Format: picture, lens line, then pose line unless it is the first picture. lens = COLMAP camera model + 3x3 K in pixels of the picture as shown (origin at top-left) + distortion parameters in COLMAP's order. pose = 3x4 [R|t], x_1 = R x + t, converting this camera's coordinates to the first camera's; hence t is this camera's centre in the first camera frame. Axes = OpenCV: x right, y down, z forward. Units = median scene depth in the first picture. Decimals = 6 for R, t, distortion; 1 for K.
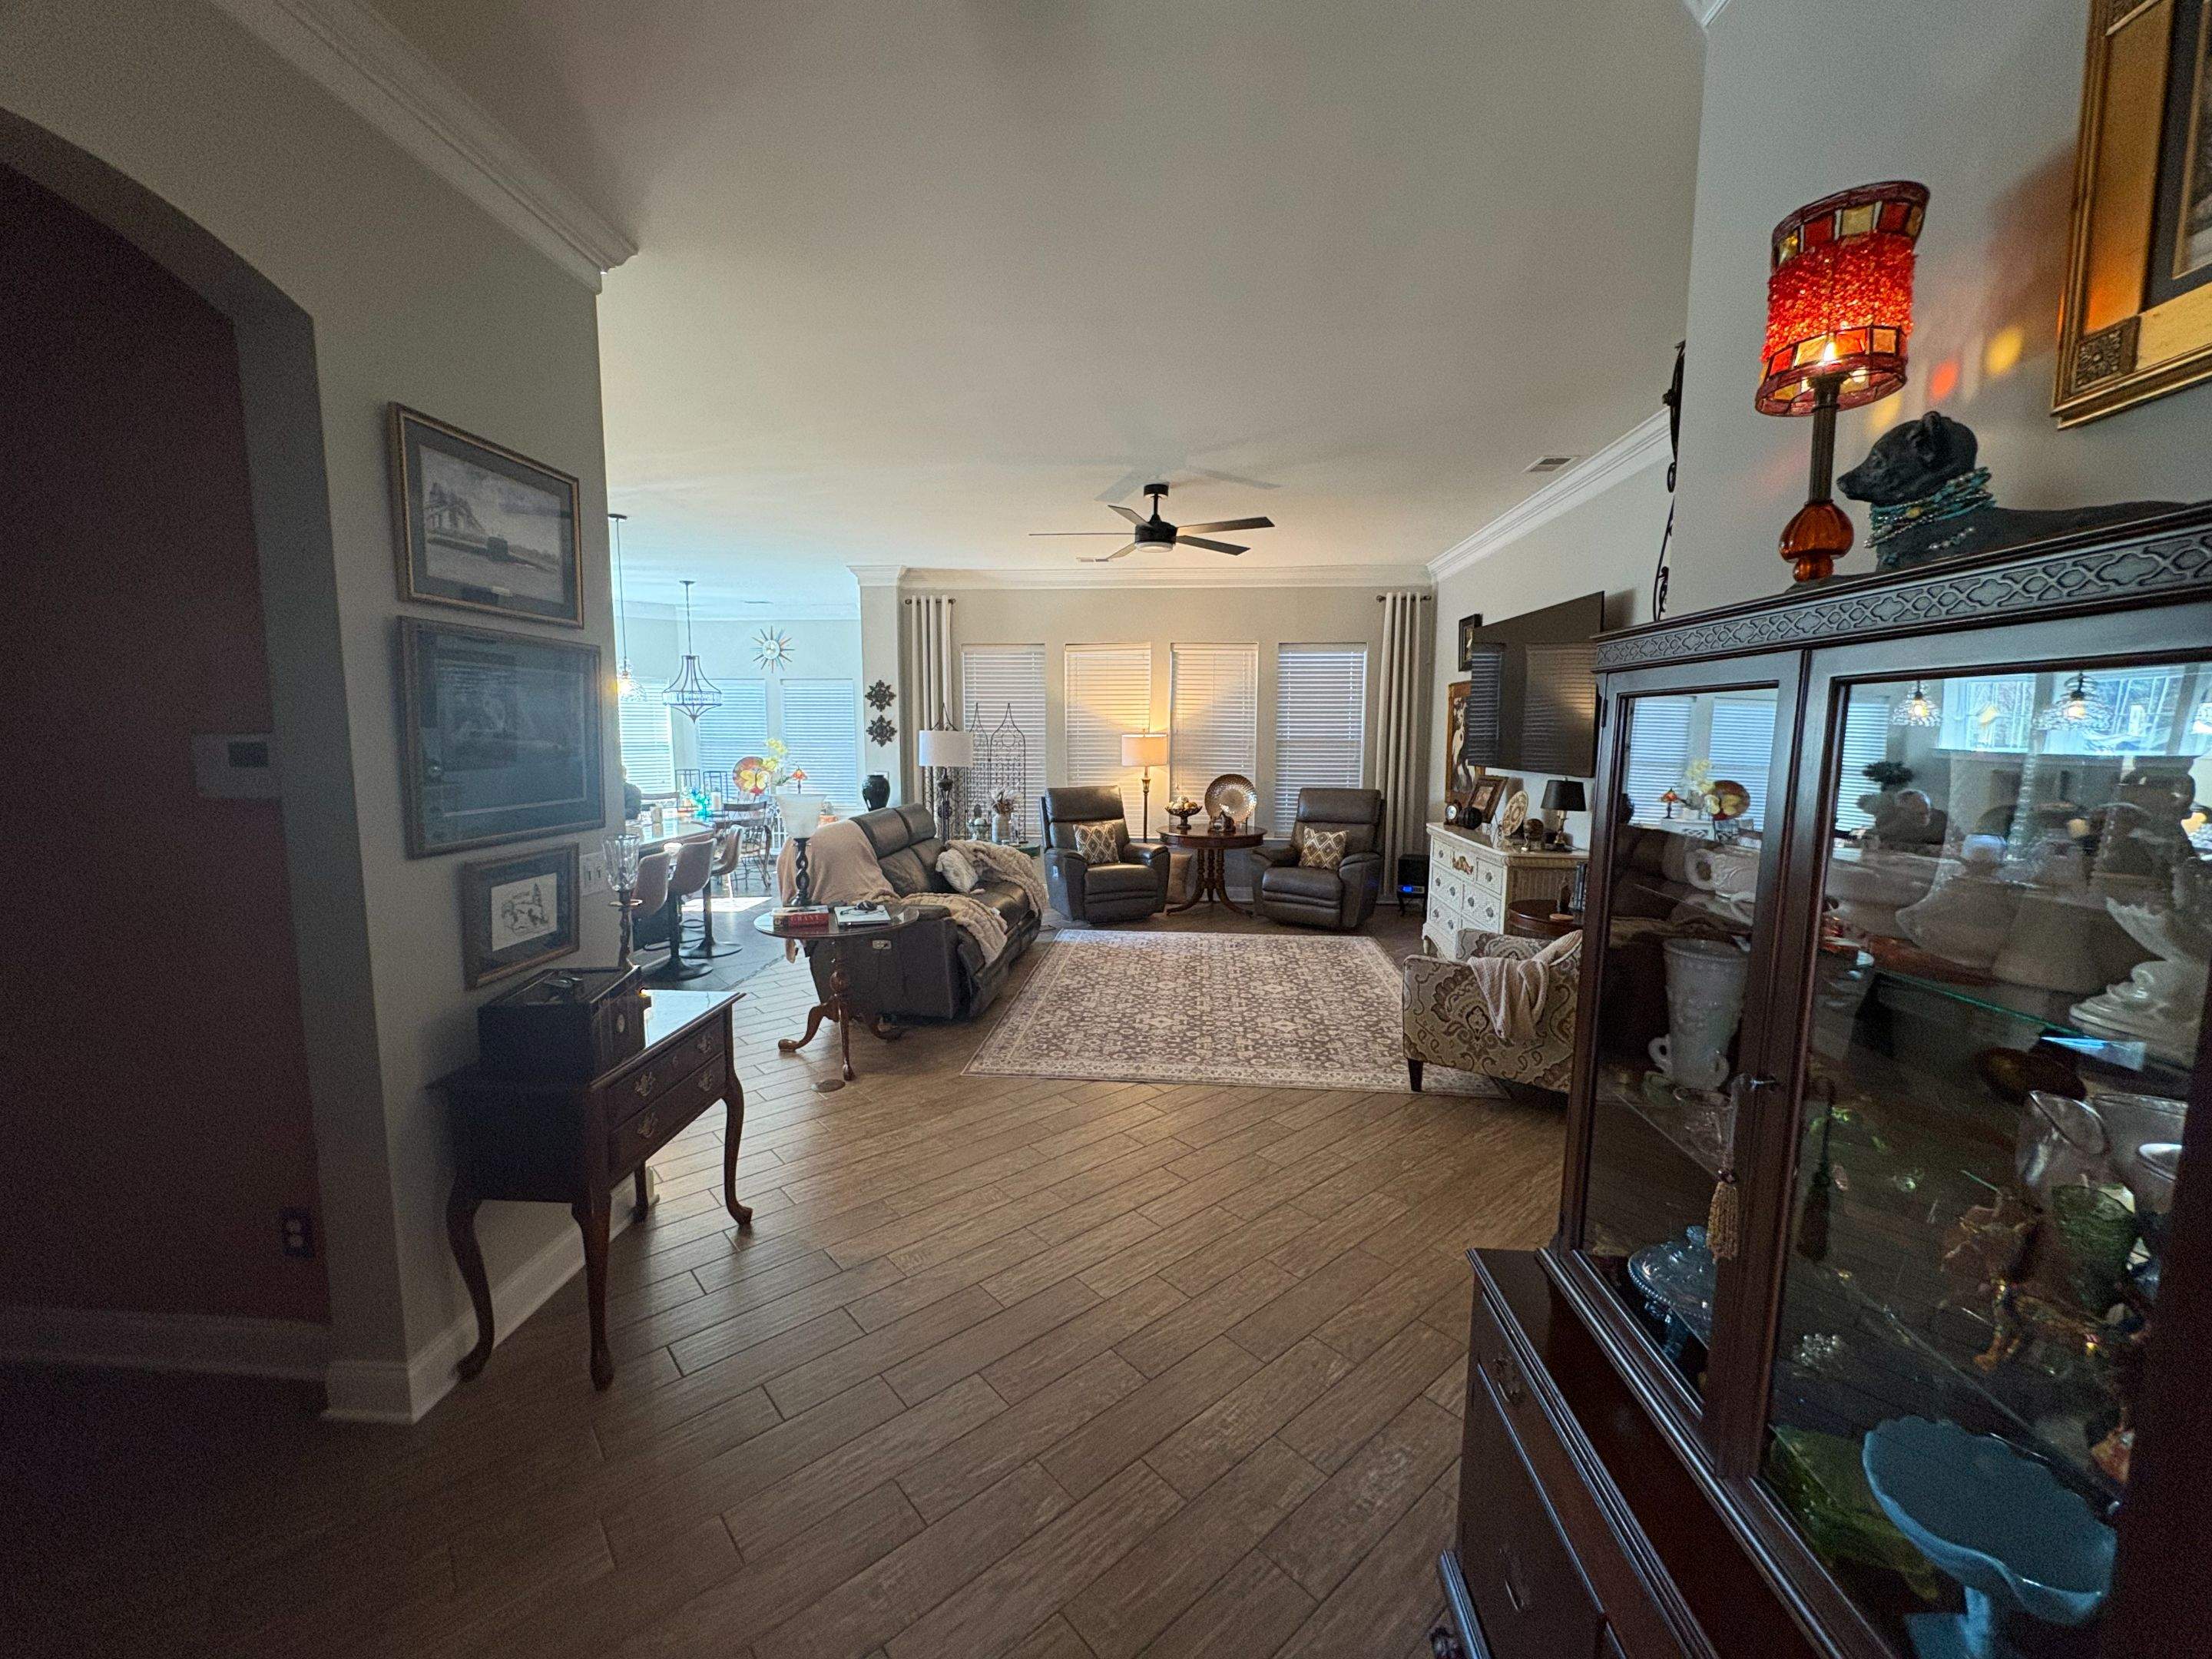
lens RADIAL K [[880.4, 0, 1108.0], [0, 880.4, 830.8], [0, 0, 1]] dist [0.000107, 0.000093]
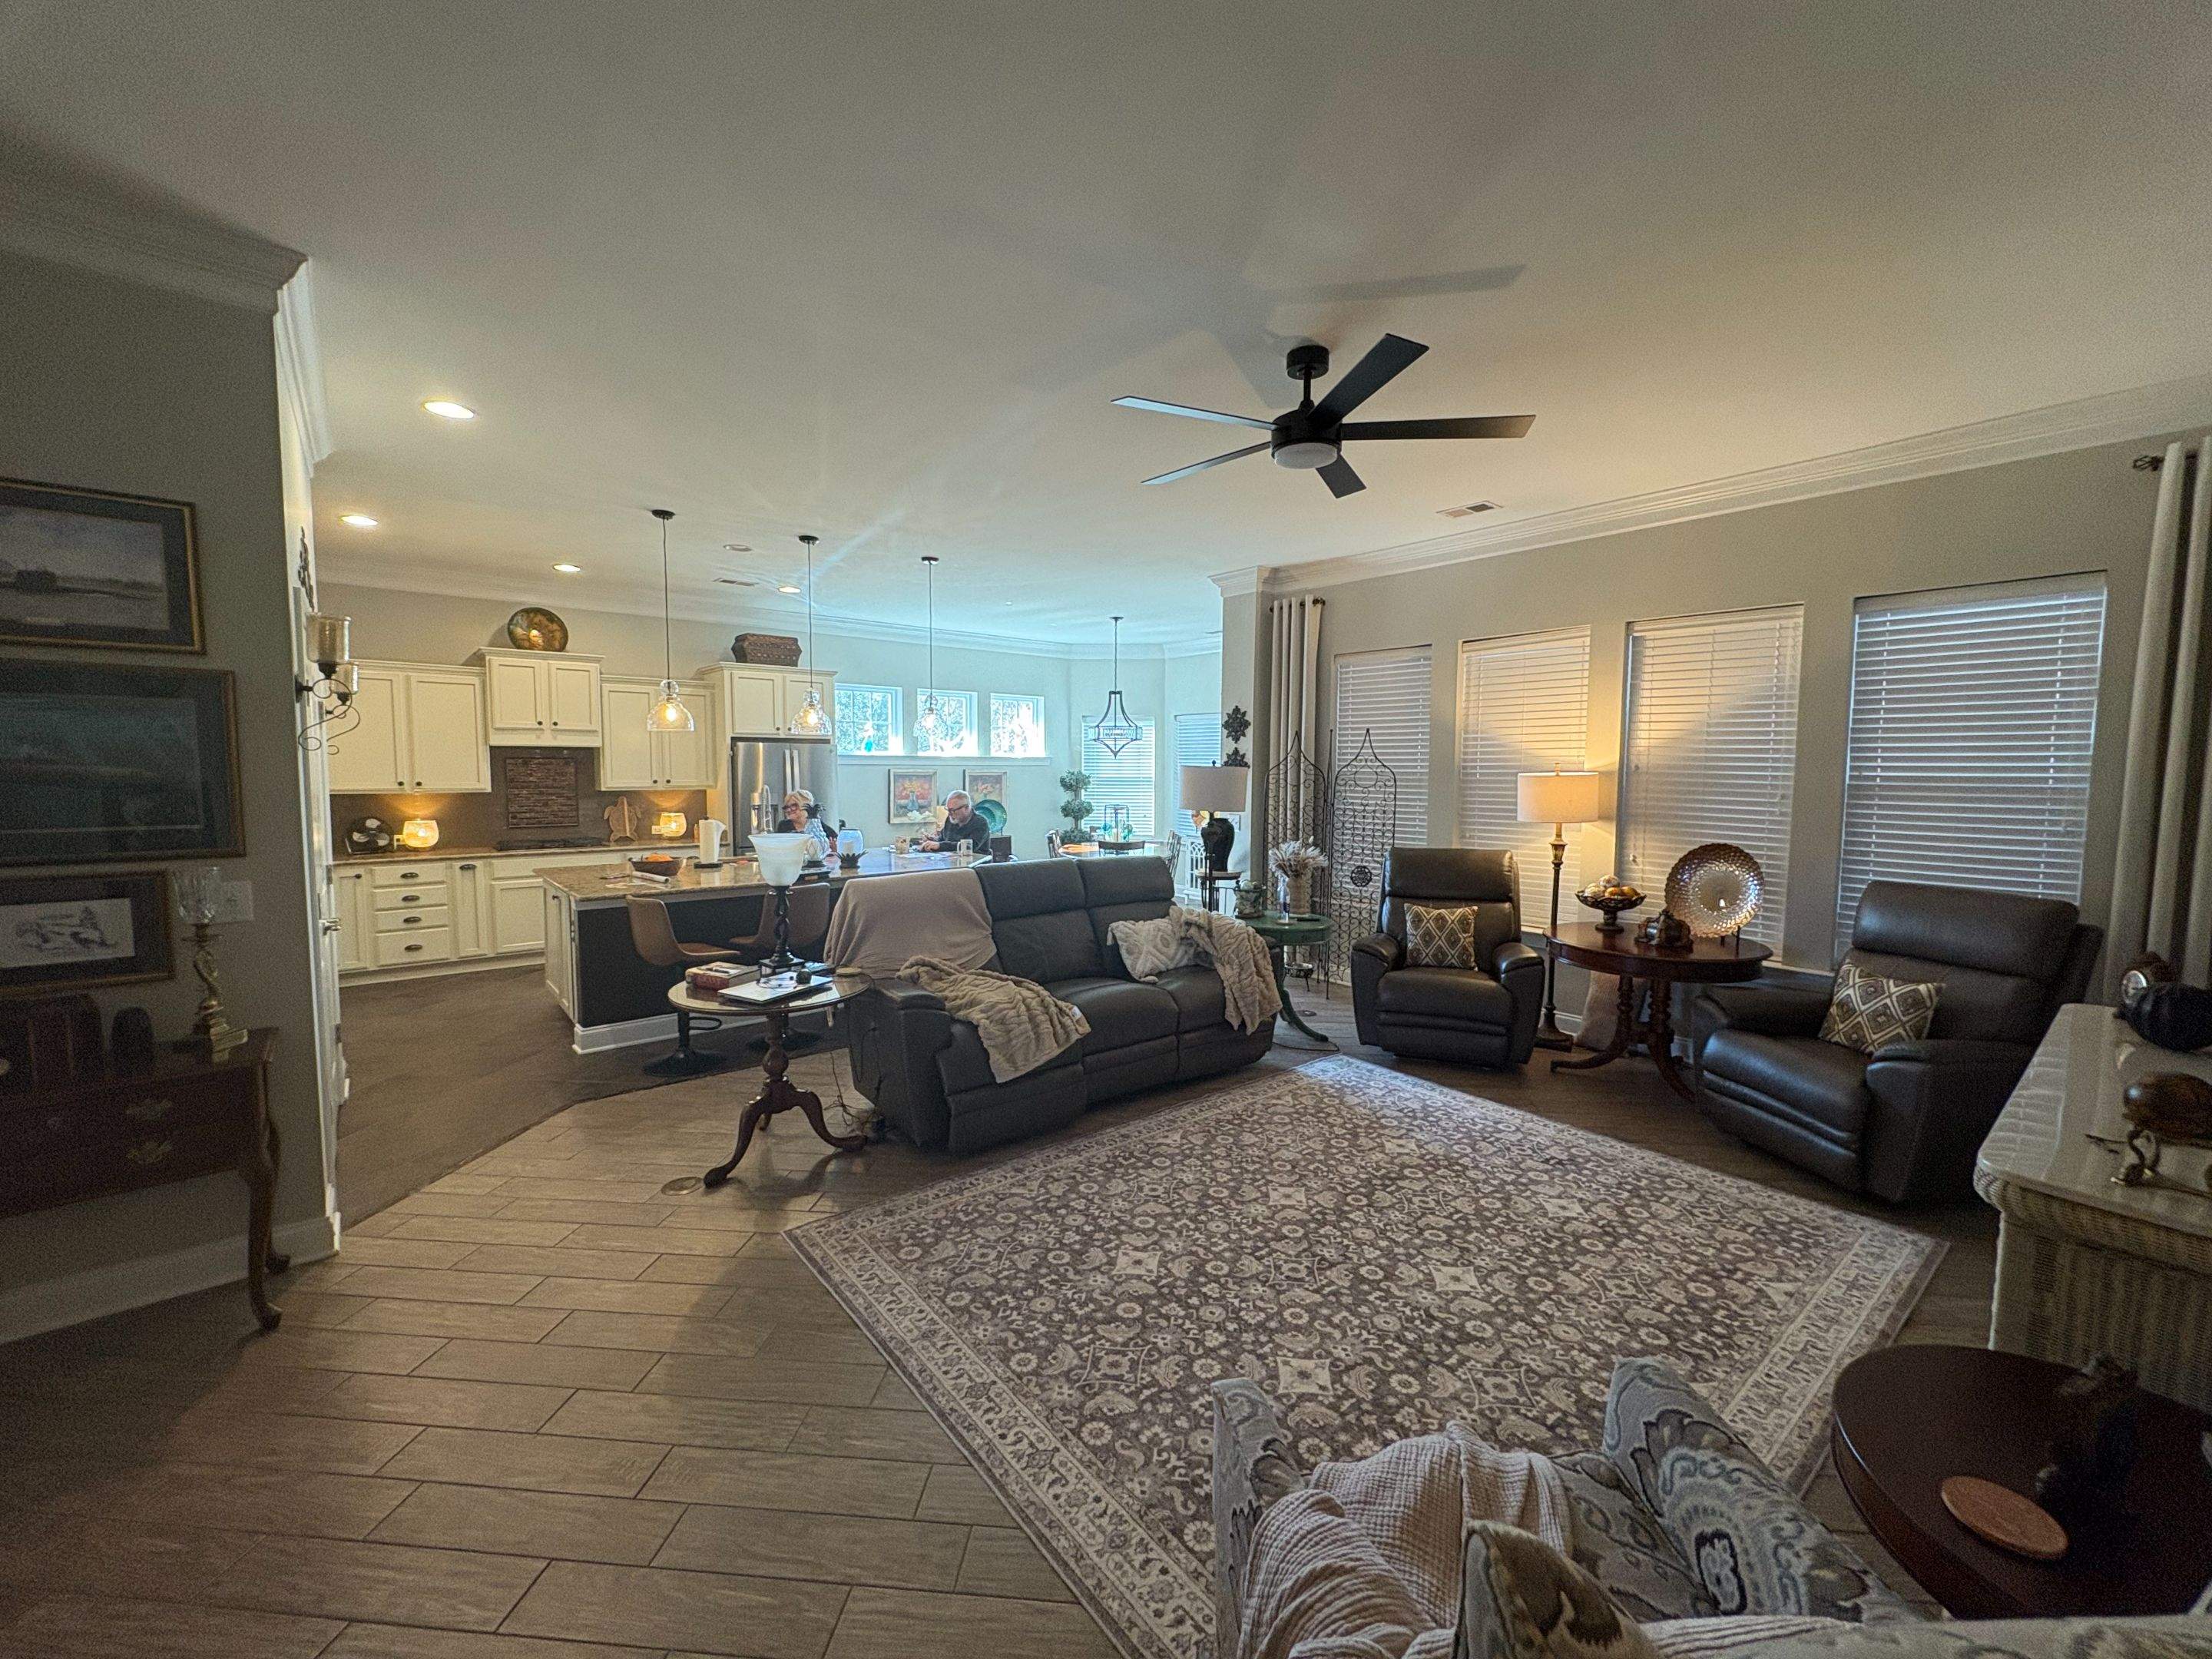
lens RADIAL K [[880.4, 0, 1108.0], [0, 880.4, 830.8], [0, 0, 1]] dist [0.000107, 0.000093]
pose [[0.698166, 0.053707, -0.713919, 0.282600], [-0.084750, 0.996371, -0.007925, -0.037887], [0.710902, 0.066038, 0.700184, 0.357180]]
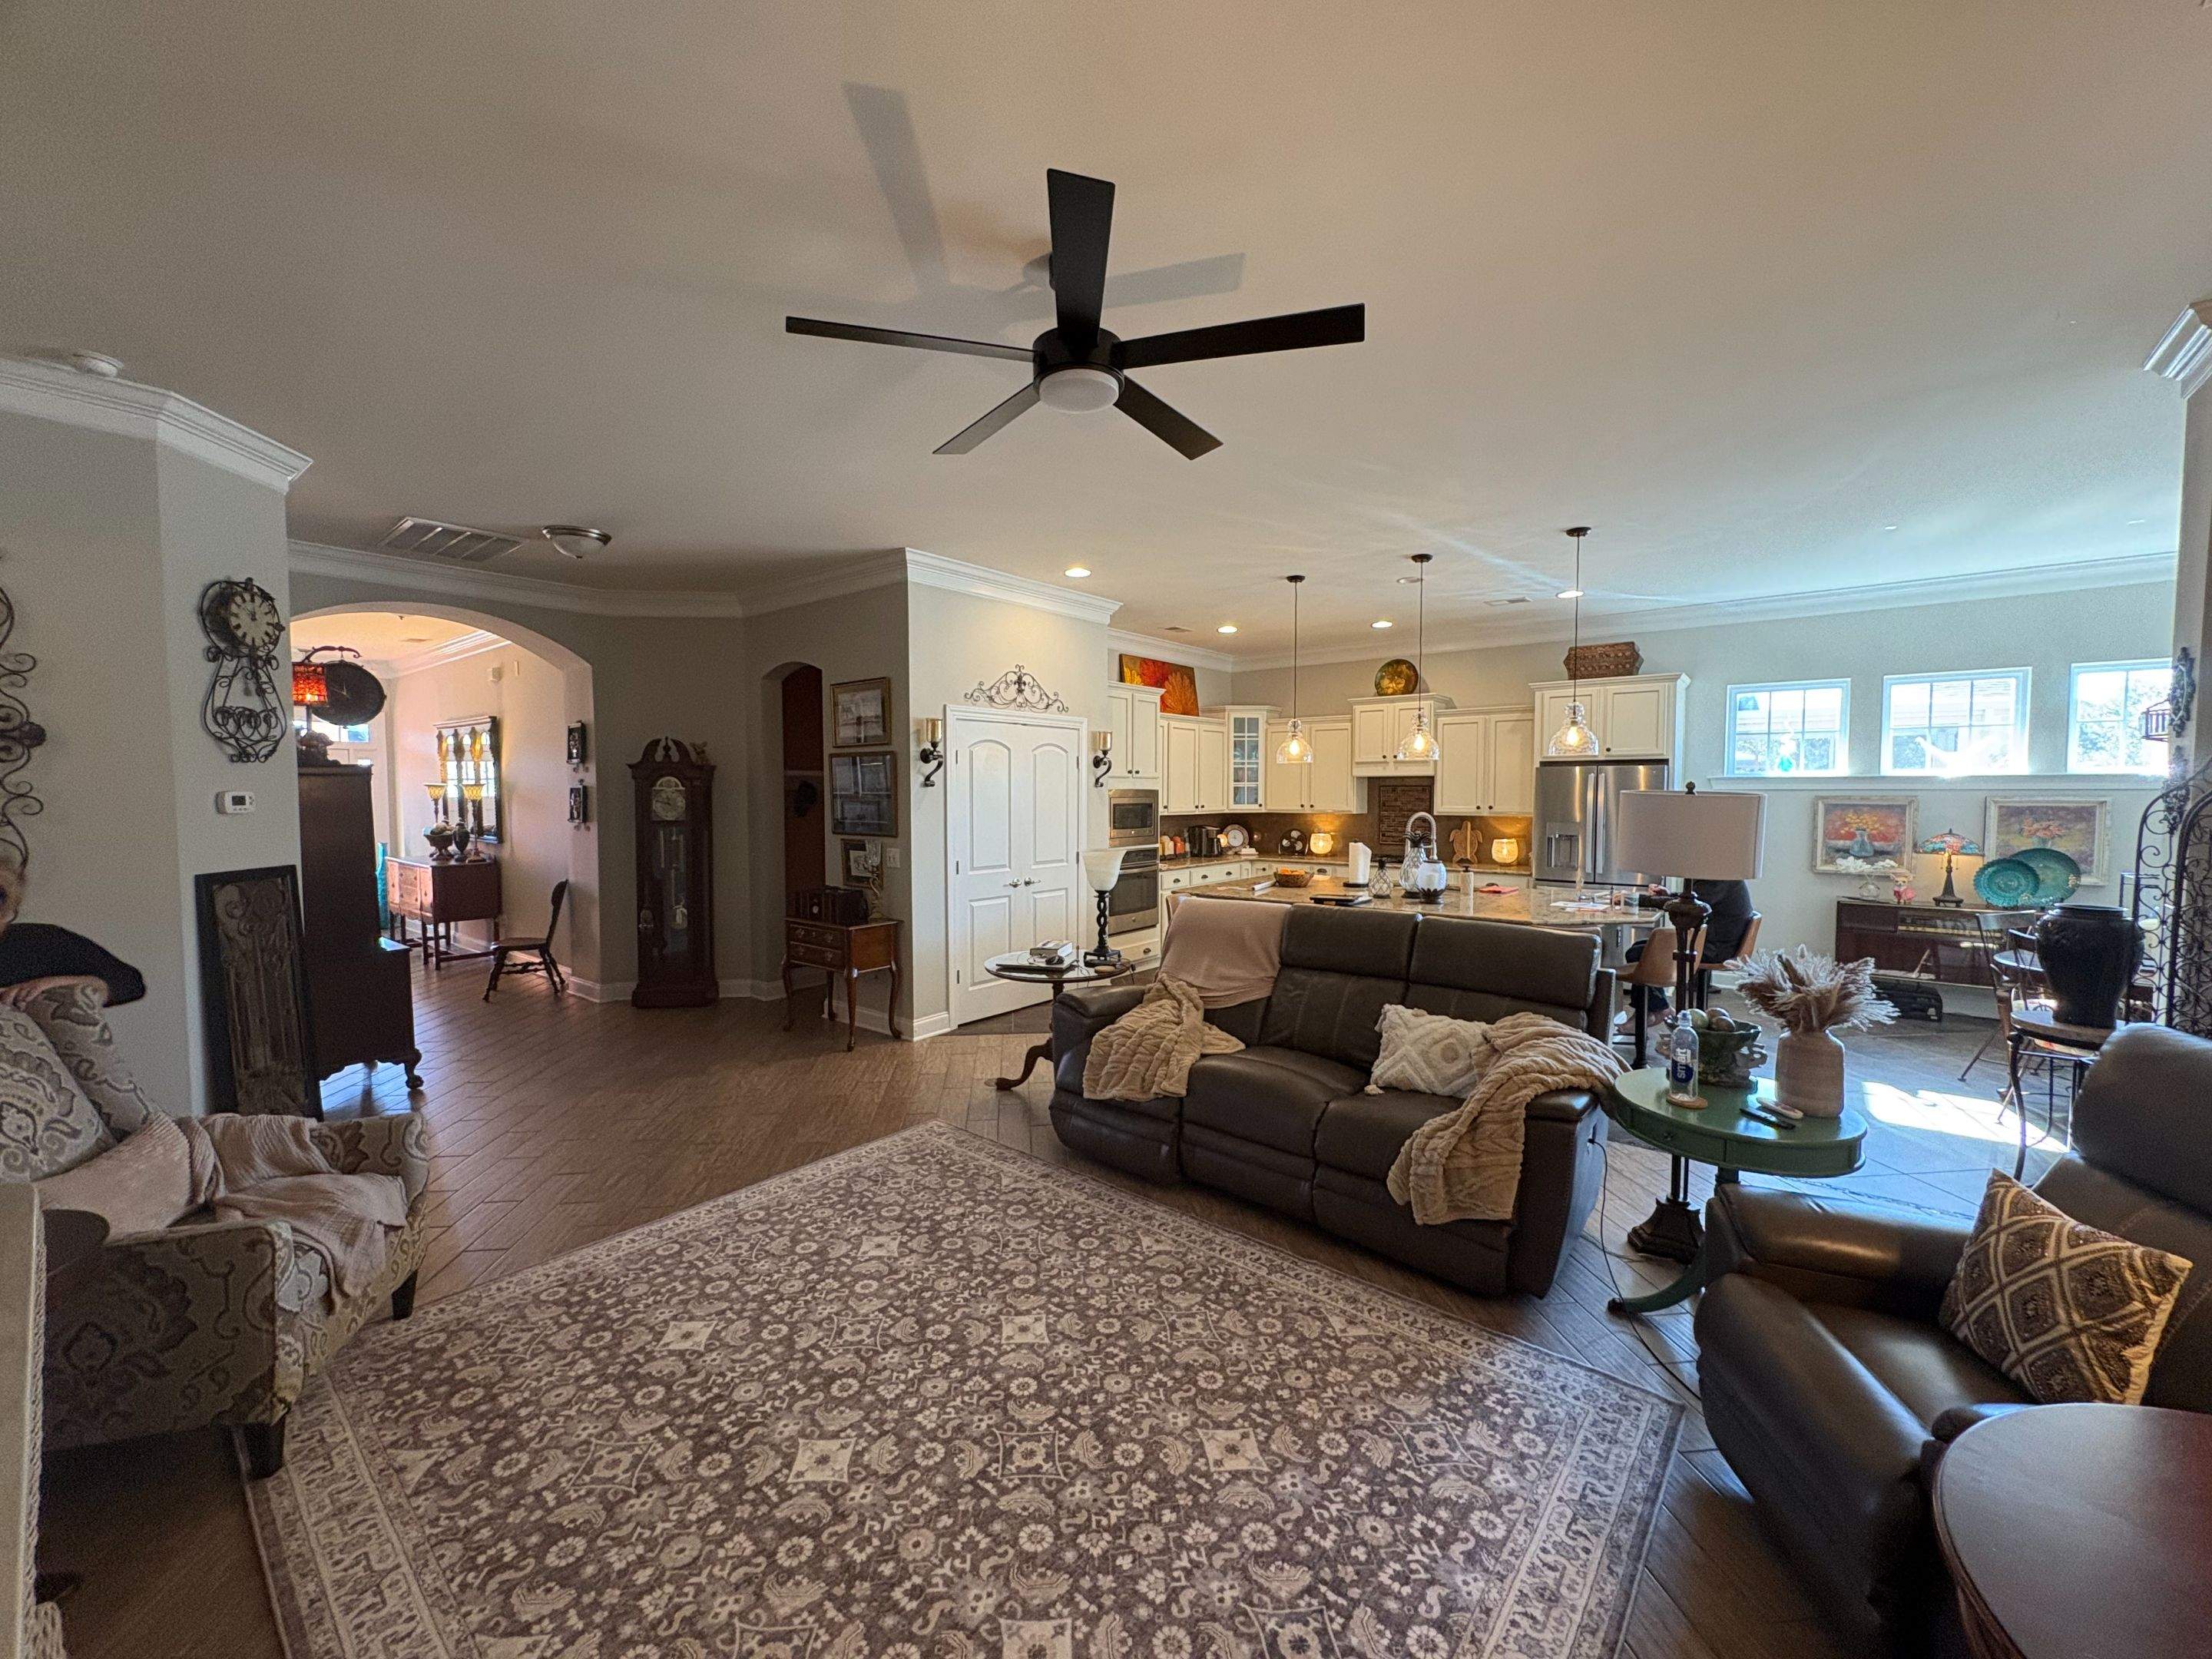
lens RADIAL K [[880.4, 0, 1108.0], [0, 880.4, 830.8], [0, 0, 1]] dist [0.000107, 0.000093]
pose [[-0.568676, 0.038325, -0.821668, 0.303867], [-0.092283, 0.989635, 0.110029, -0.105107], [0.817368, 0.138396, -0.559245, 0.920654]]
